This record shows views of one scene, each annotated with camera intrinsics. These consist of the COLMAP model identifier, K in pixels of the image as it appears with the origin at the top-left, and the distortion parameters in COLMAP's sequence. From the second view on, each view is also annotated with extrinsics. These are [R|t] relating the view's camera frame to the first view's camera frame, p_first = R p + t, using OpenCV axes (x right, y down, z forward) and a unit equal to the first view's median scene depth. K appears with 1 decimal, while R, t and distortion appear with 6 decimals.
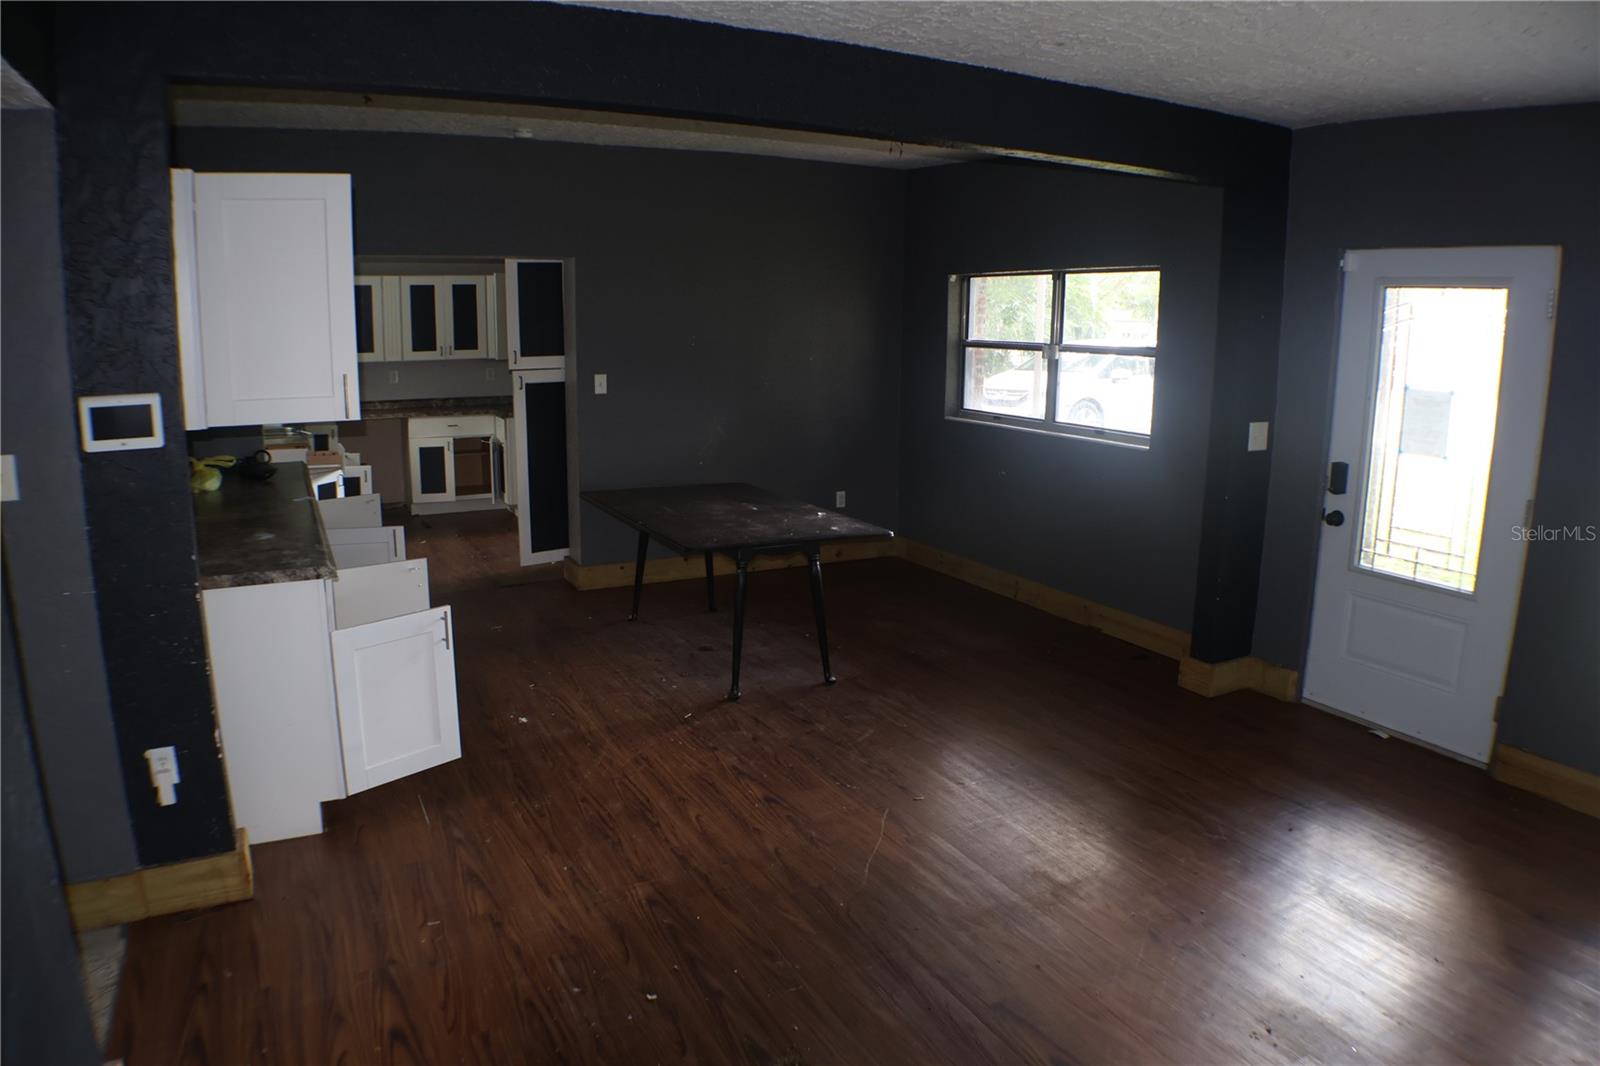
lens RADIAL K [[1047.5, 0, 795.0], [0, 1047.5, 536.9], [0, 0, 1]] dist [-0.161746, 0.040709]
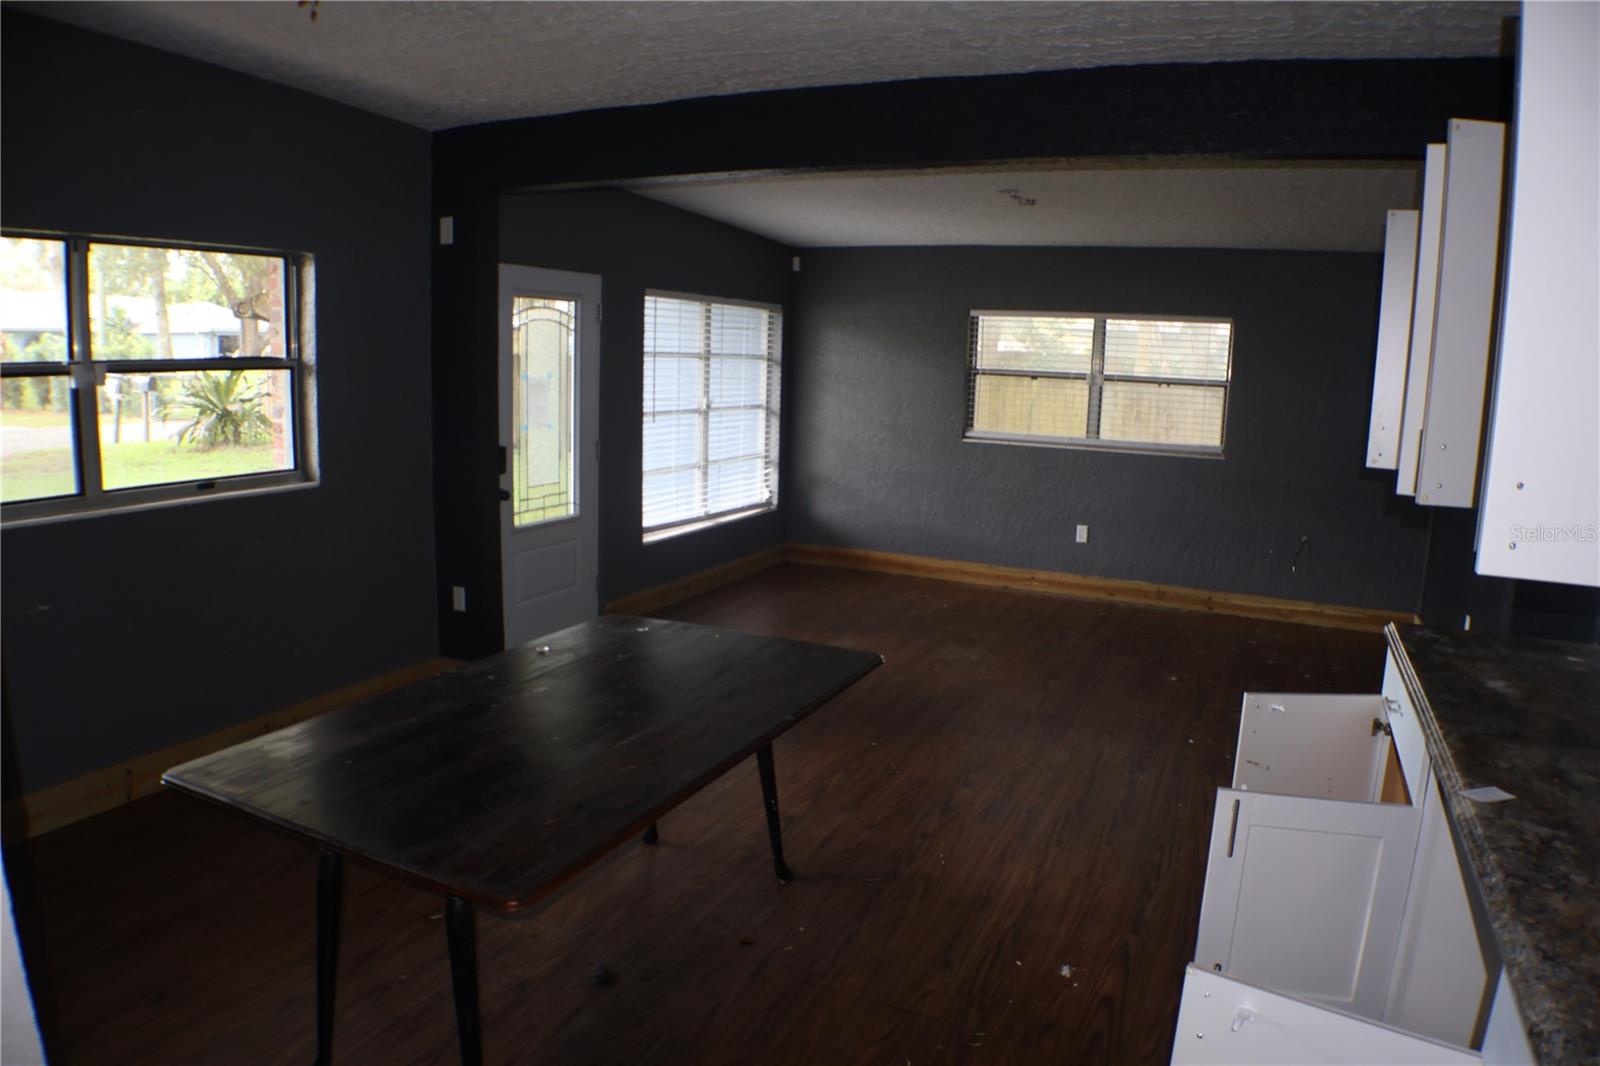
lens RADIAL K [[1047.5, 0, 795.0], [0, 1047.5, 536.9], [0, 0, 1]] dist [-0.161746, 0.040709]
pose [[-0.599909, -0.169274, 0.781957, -0.733291], [0.123911, 0.945912, 0.299829, -0.347549], [-0.790415, 0.276763, -0.546486, 1.687993]]
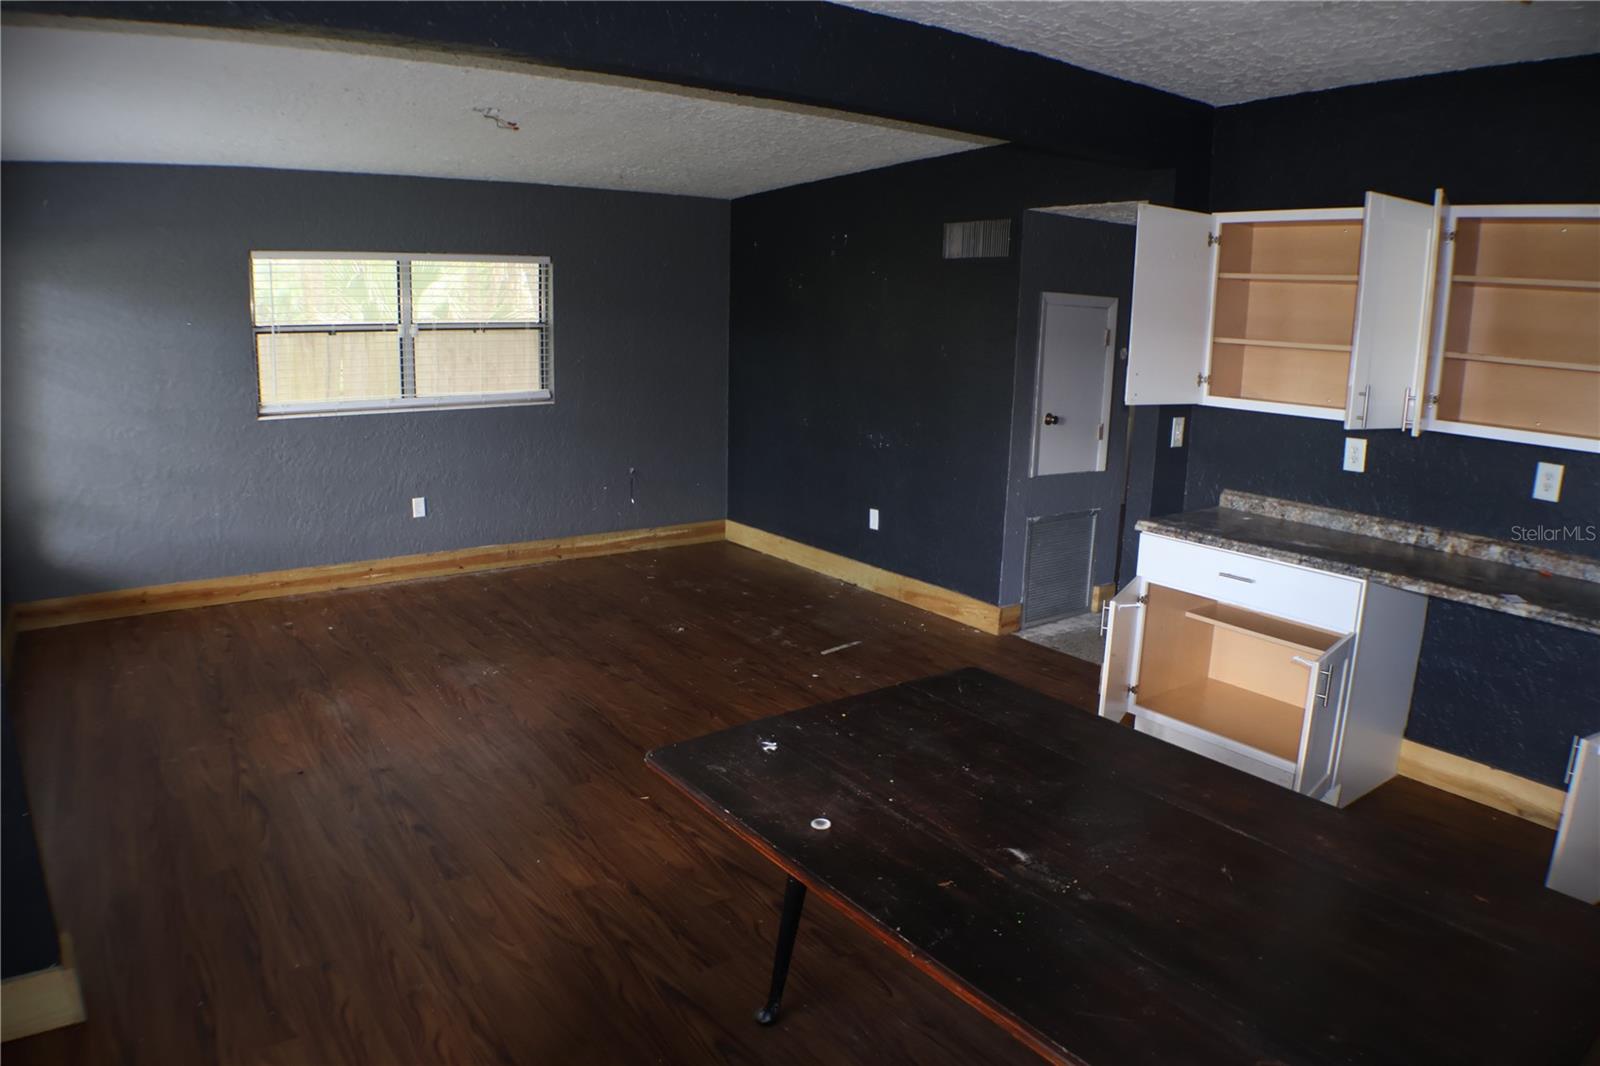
lens RADIAL K [[1047.5, 0, 795.0], [0, 1047.5, 536.9], [0, 0, 1]] dist [-0.161746, 0.040709]
pose [[-0.988783, -0.004237, -0.149301, 0.131124], [-0.064742, 0.912969, 0.402861, -0.380208], [0.134601, 0.408008, -0.903002, 1.829490]]
